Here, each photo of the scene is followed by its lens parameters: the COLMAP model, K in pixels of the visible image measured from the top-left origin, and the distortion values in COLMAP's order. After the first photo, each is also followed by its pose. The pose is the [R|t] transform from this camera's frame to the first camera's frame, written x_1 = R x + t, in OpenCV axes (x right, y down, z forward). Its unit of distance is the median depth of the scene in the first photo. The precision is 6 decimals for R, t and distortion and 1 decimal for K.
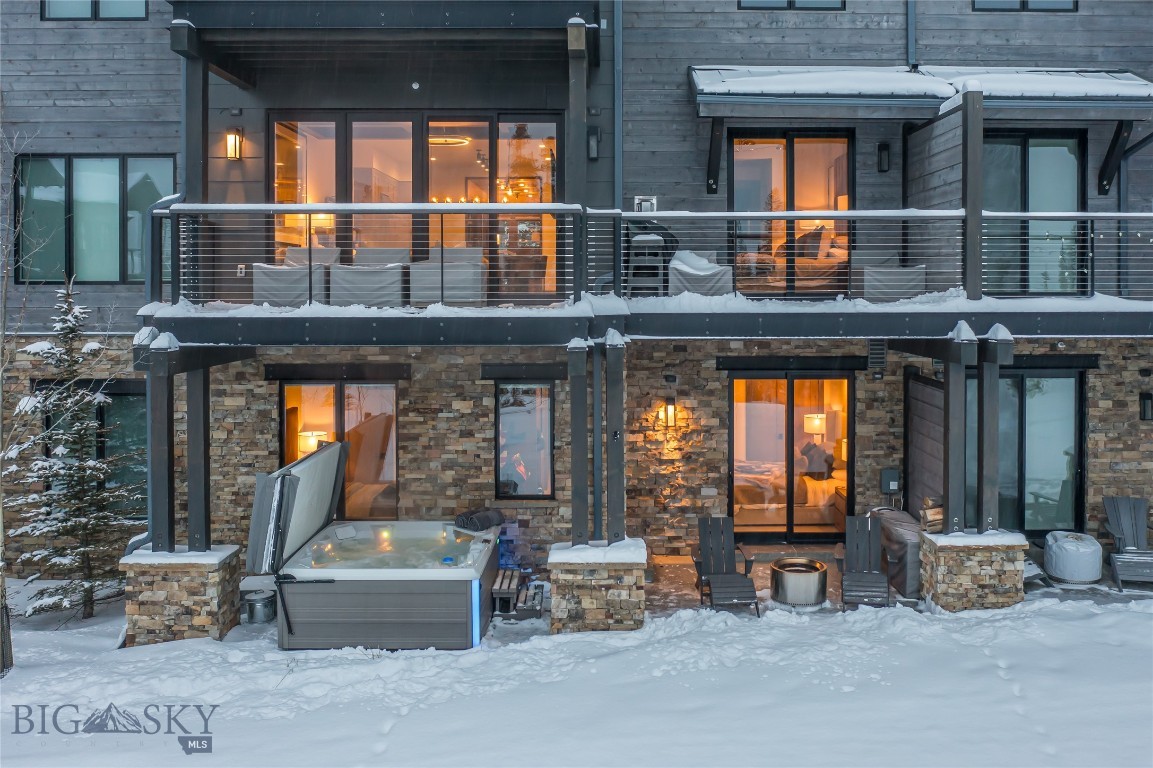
lens RADIAL K [[1042.1, 0, 620.2], [0, 1042.1, 295.3], [0, 0, 1]] dist [-0.031292, 0.002302]
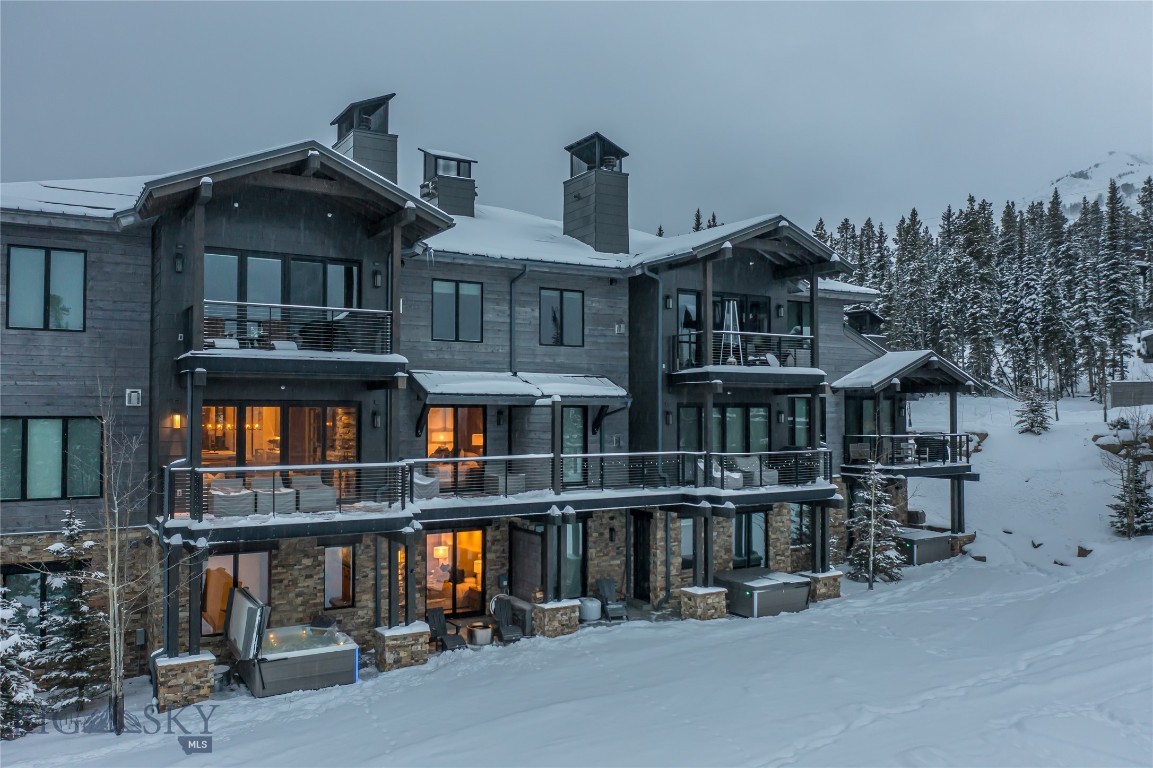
lens RADIAL K [[905.5, 0, 576.5], [0, 905.5, 384.0], [0, 0, 1]] dist [-0.031835, 0.002327]
pose [[0.858724, 0.016883, 0.512160, -0.565993], [0.001737, 0.999355, -0.035856, -0.149915], [-0.512436, 0.031680, 0.858141, -0.626565]]
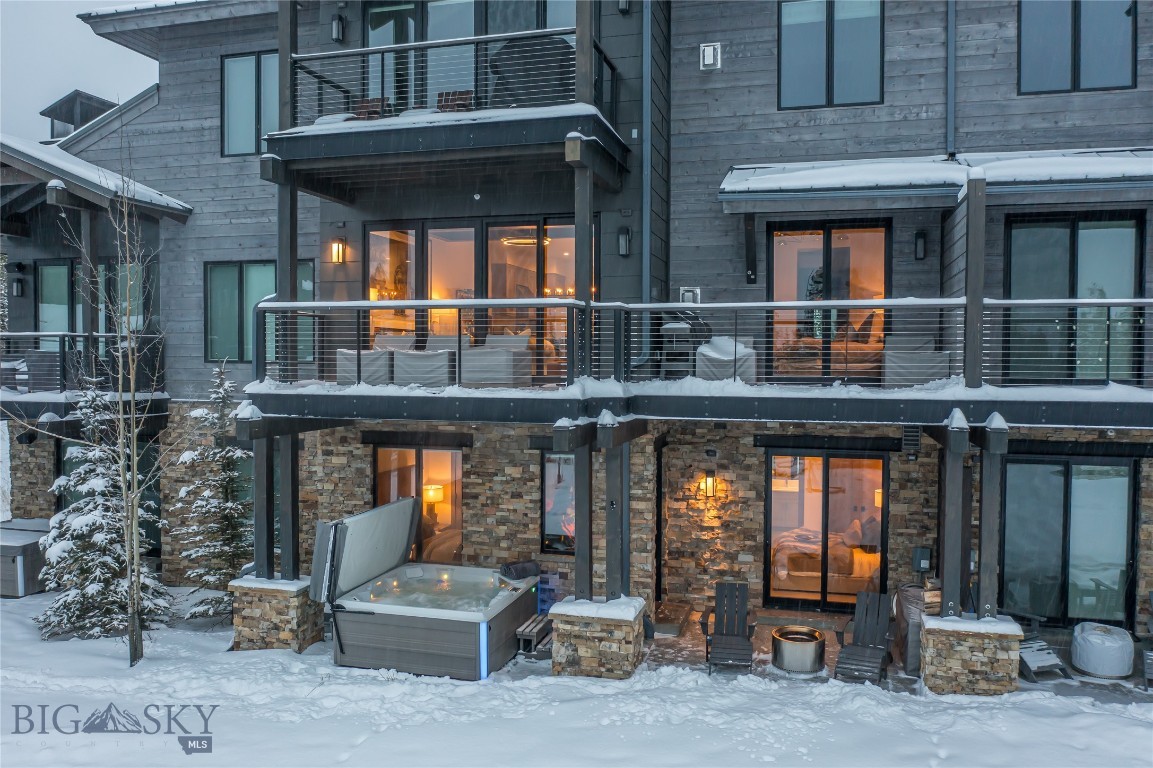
lens RADIAL K [[905.5, 0, 576.5], [0, 905.5, 384.0], [0, 0, 1]] dist [-0.031835, 0.002327]
pose [[0.958236, 0.013839, -0.285645, 0.204117], [-0.007774, 0.999720, 0.022355, -0.014394], [0.285874, -0.019201, 0.958075, 0.052723]]
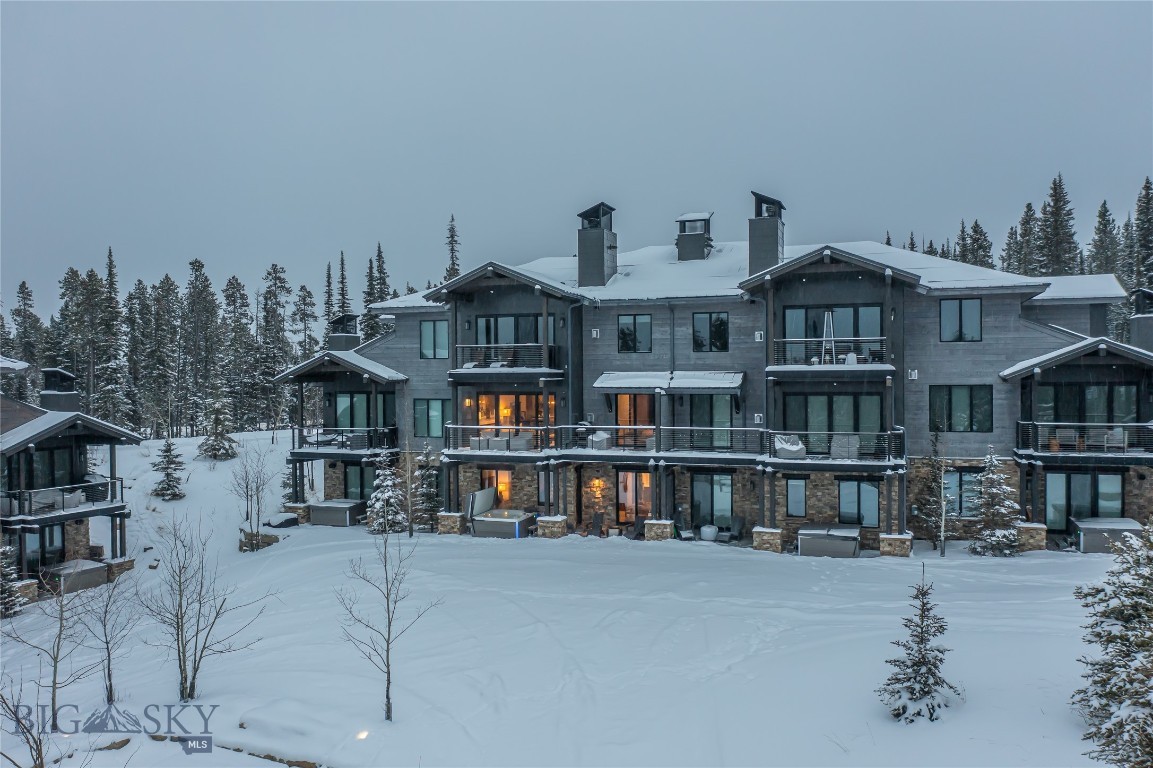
lens RADIAL K [[913.5, 0, 569.9], [0, 913.5, 391.4], [0, 0, 1]] dist [-0.032654, 0.000842]
pose [[0.933814, 0.002215, -0.357752, 1.061416], [0.003915, 0.999858, 0.016408, -0.229912], [0.357737, -0.016723, 0.933673, -1.777740]]
